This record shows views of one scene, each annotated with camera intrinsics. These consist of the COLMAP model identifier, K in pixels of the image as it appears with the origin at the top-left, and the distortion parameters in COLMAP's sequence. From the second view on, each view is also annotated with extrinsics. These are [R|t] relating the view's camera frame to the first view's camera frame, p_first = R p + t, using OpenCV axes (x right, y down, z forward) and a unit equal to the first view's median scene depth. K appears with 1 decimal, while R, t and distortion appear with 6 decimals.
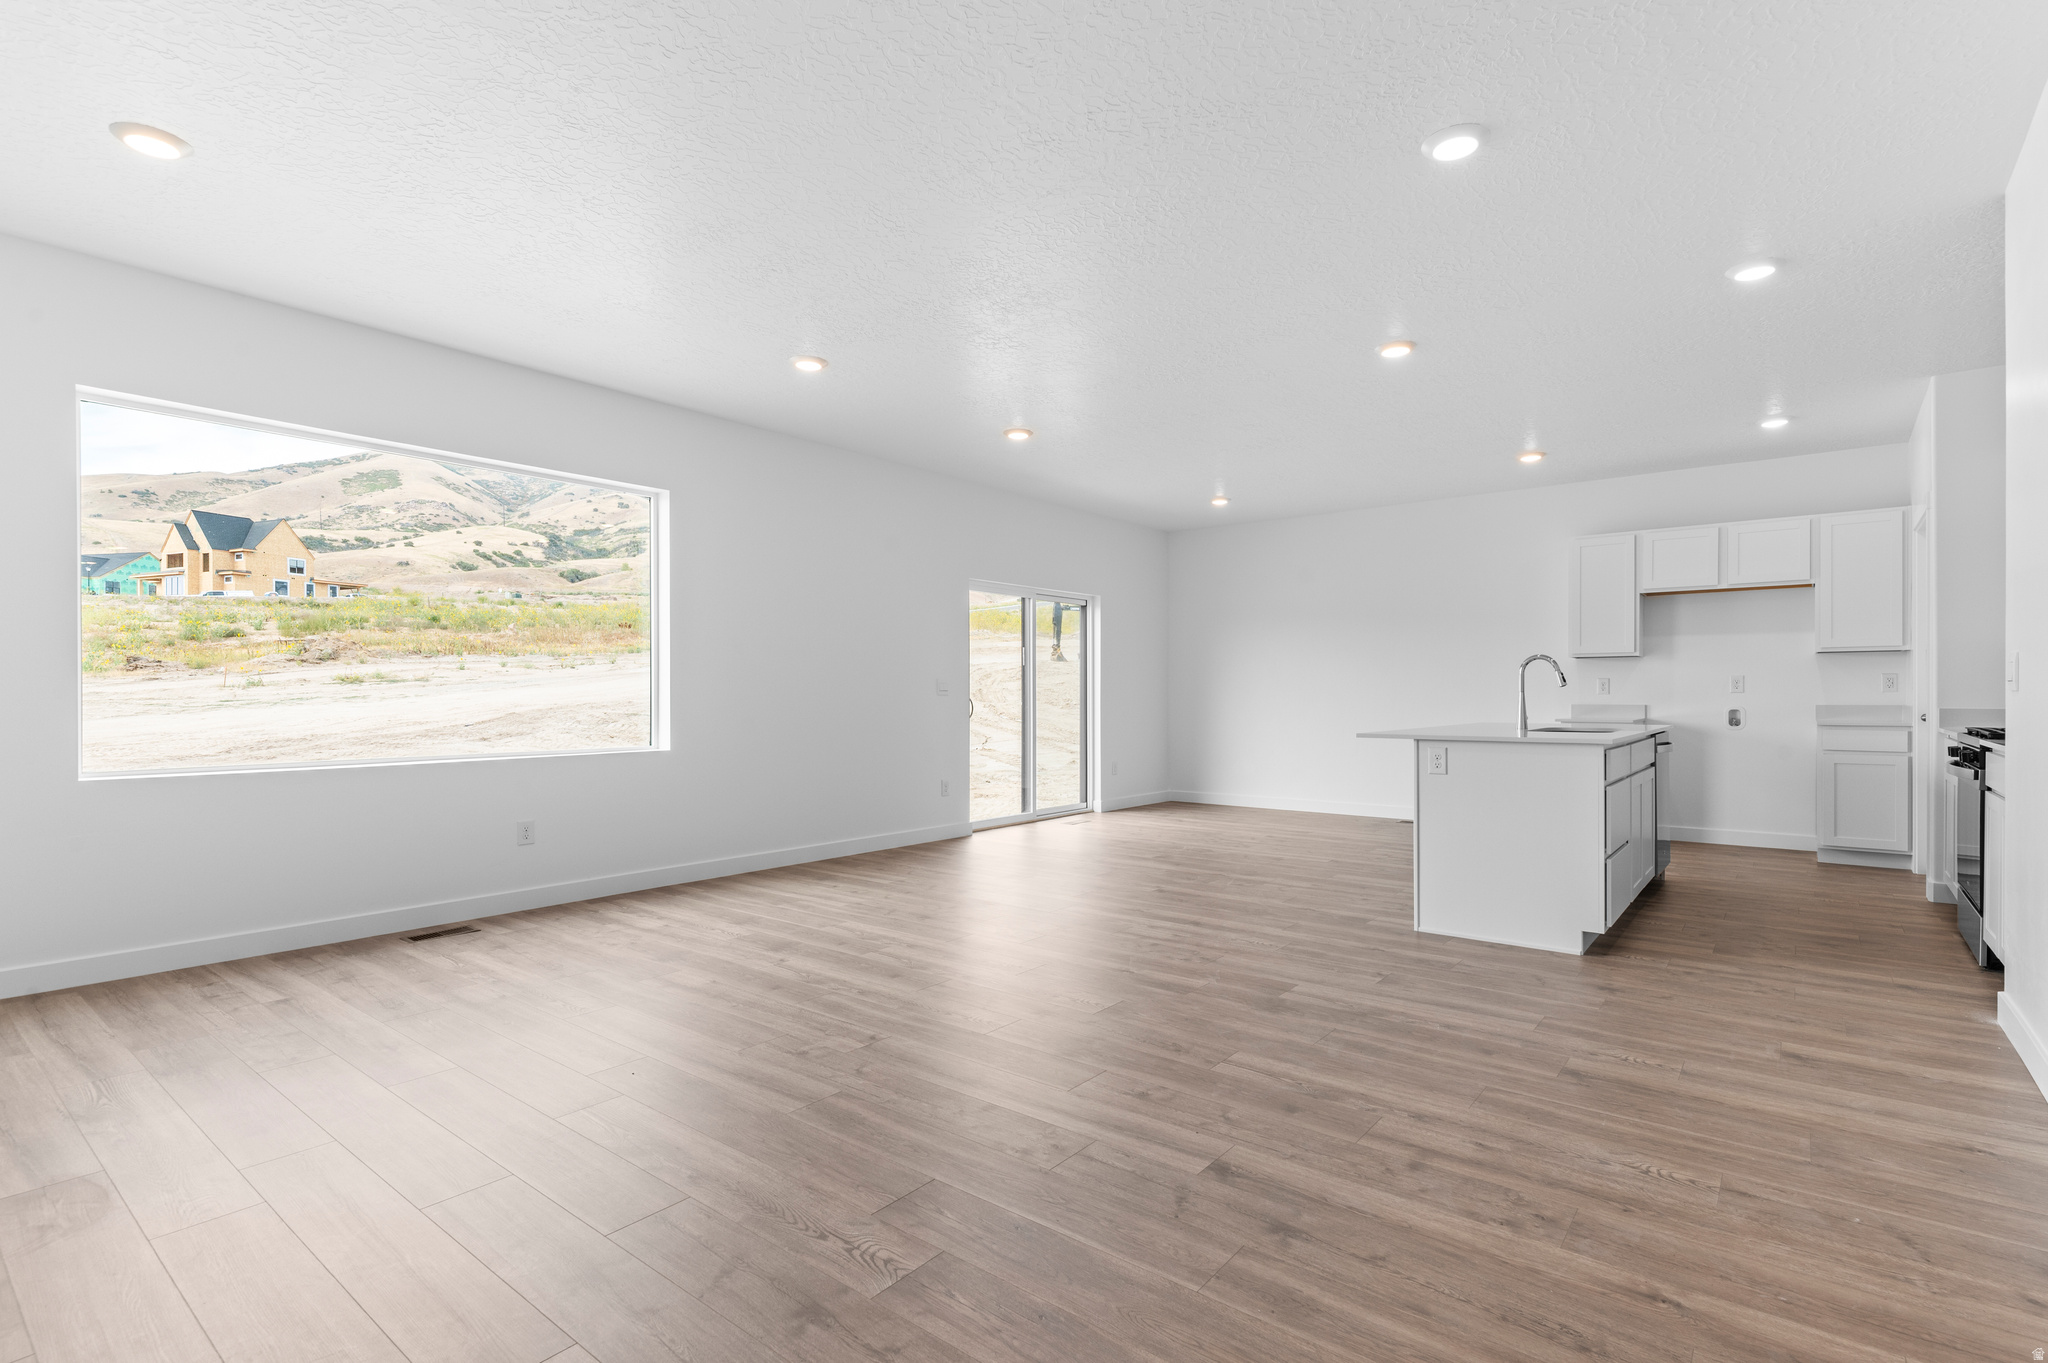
lens RADIAL K [[988.4, 0, 1026.7], [0, 988.4, 681.6], [0, 0, 1]] dist [0.003018, -0.001157]
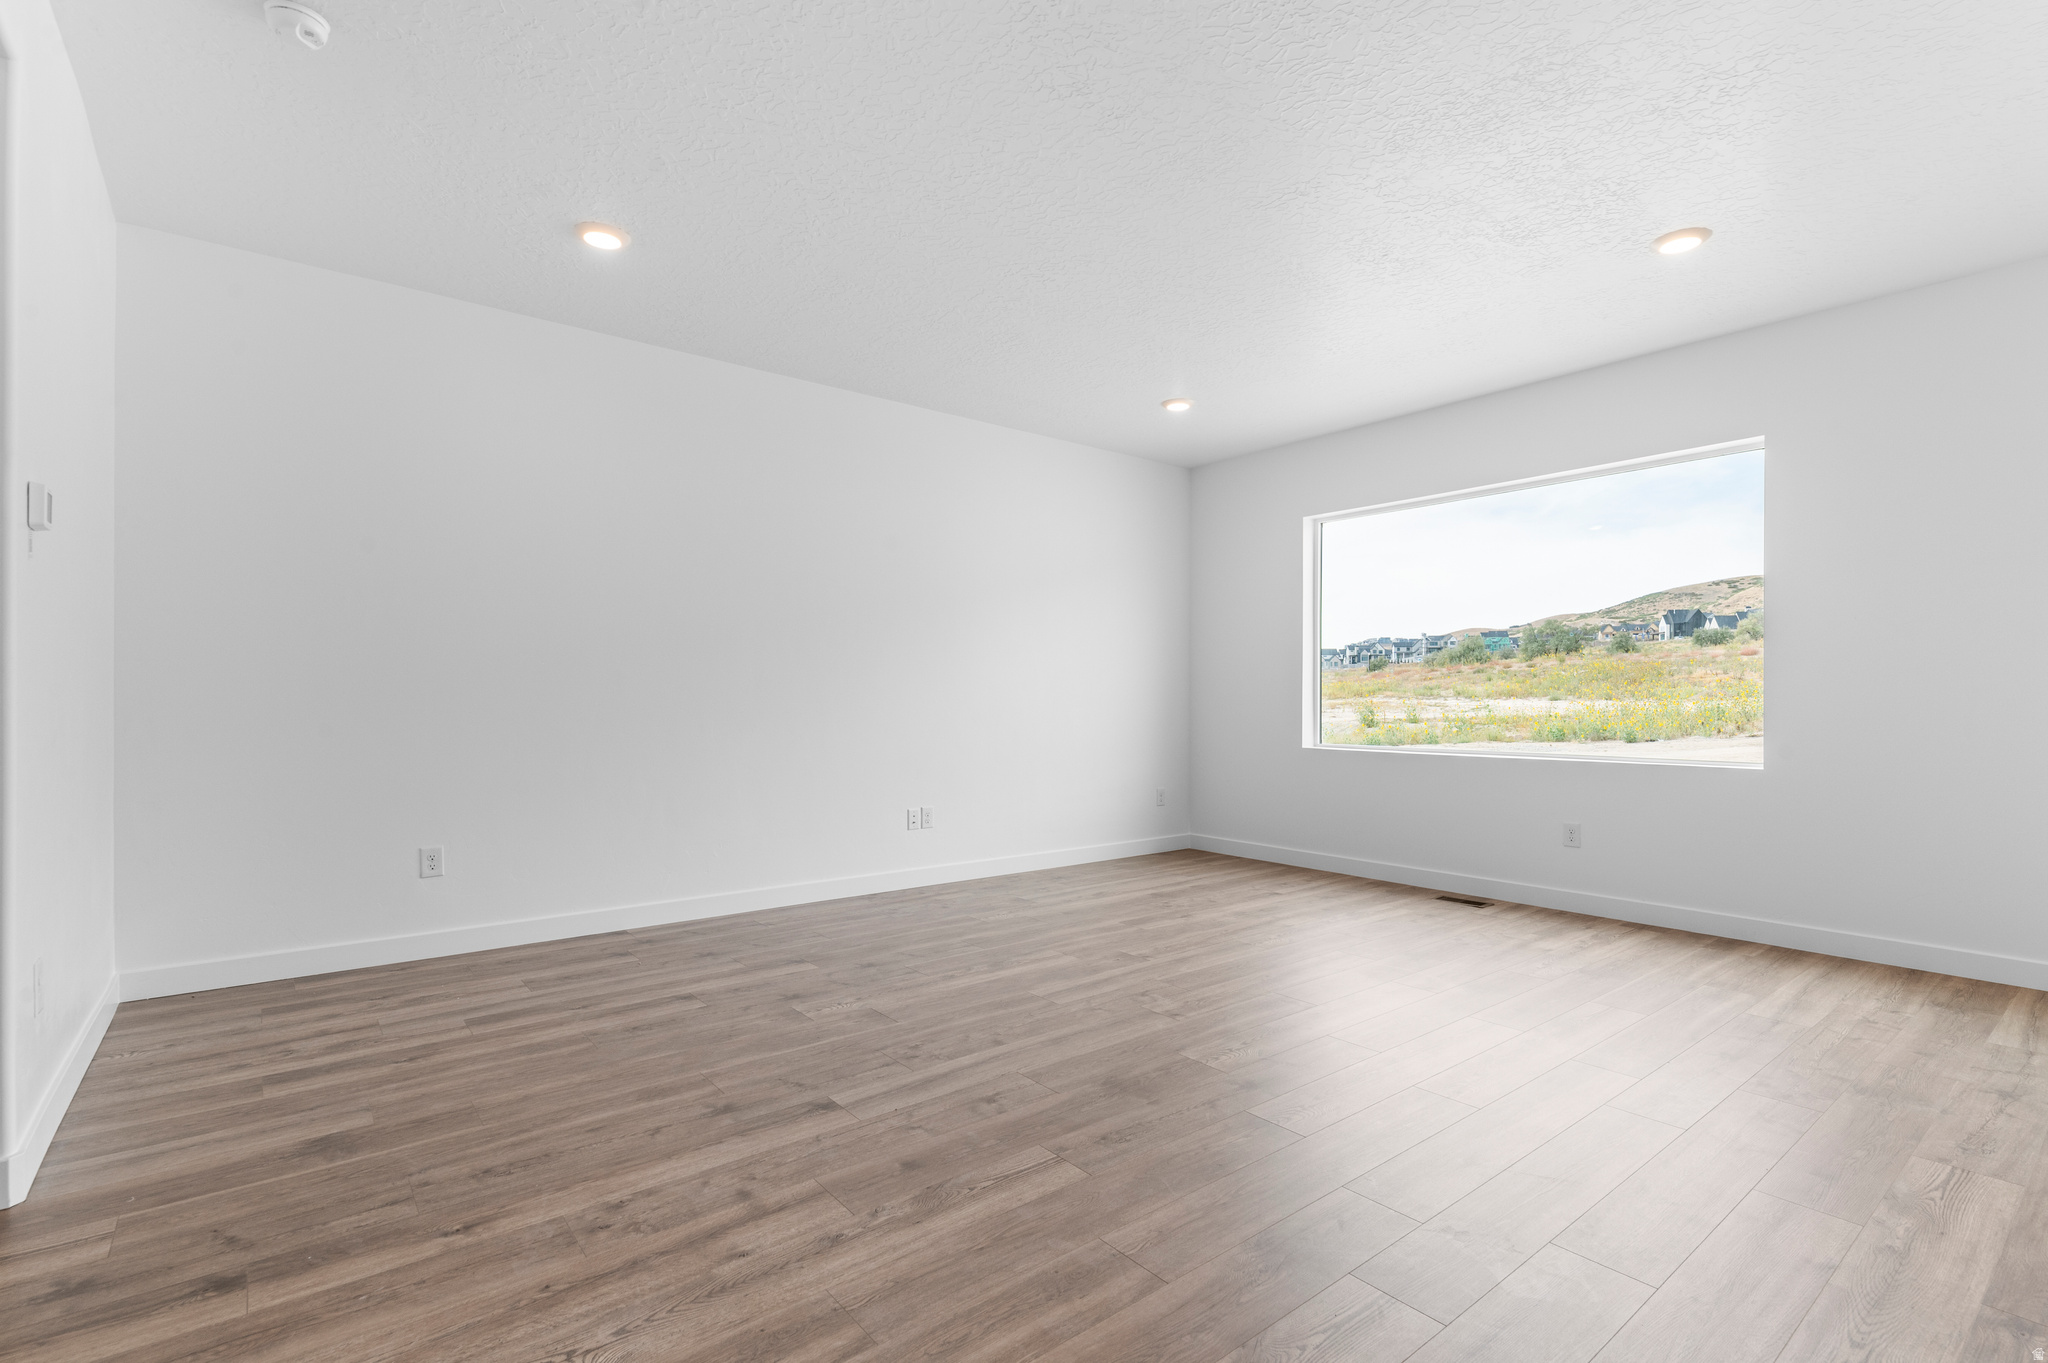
lens RADIAL K [[939.9, 0, 1028.1], [0, 939.9, 695.1], [0, 0, 1]] dist [0.004578, 0.000436]
pose [[-0.220154, 0.000167, -0.975465, 1.346808], [0.008146, 0.999965, -0.001667, 0.015498], [0.975431, -0.008313, -0.220148, 1.629504]]
